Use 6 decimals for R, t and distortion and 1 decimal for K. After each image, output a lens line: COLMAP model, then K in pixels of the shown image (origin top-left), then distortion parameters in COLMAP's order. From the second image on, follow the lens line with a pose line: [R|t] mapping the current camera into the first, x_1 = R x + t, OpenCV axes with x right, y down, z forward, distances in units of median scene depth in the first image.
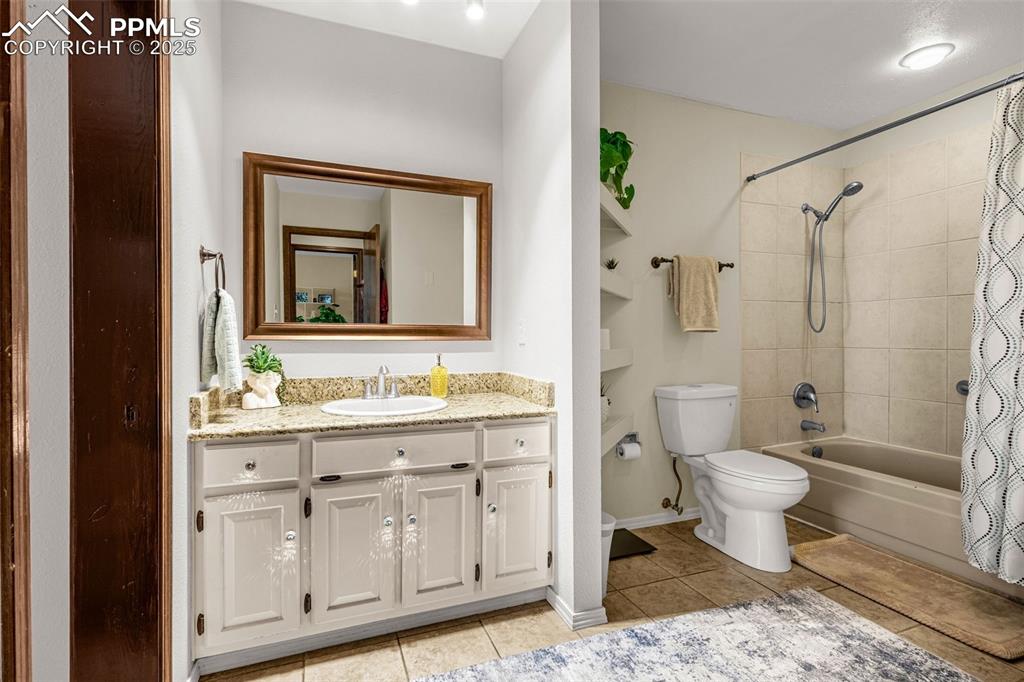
lens RADIAL K [[477.9, 0, 507.7], [0, 477.9, 339.9], [0, 0, 1]] dist [0.008879, -0.002545]
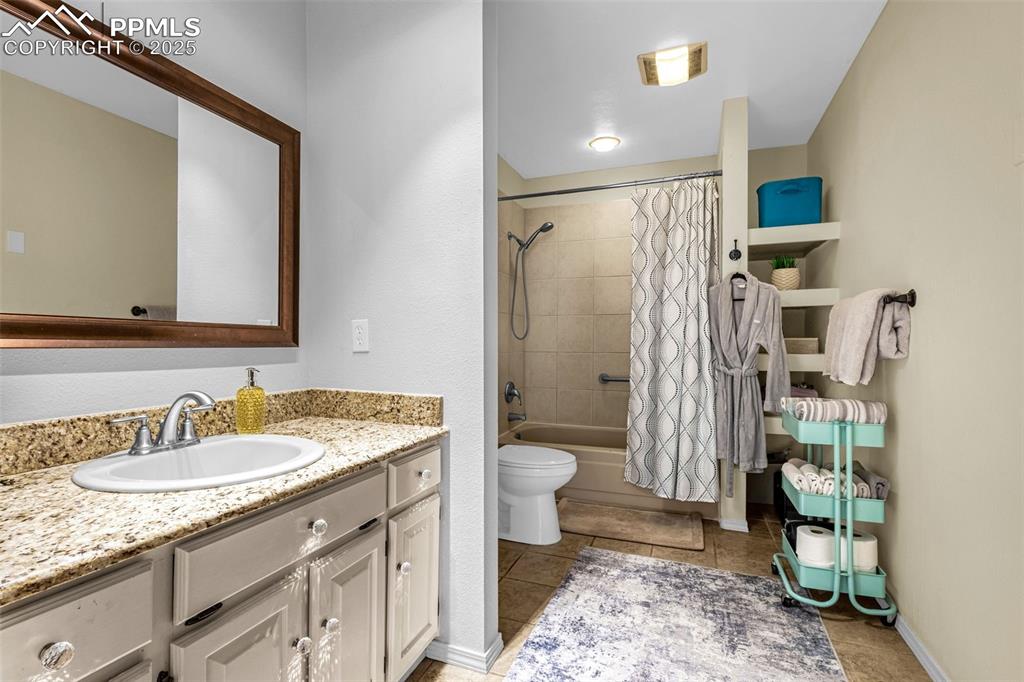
lens RADIAL K [[477.9, 0, 509.1], [0, 477.9, 344.4], [0, 0, 1]] dist [0.008879, -0.002545]
pose [[0.671911, 0.001725, 0.740630, -0.479191], [-0.002379, 0.999997, -0.000170, -0.004754], [-0.740628, -0.001648, 0.671913, 0.359154]]
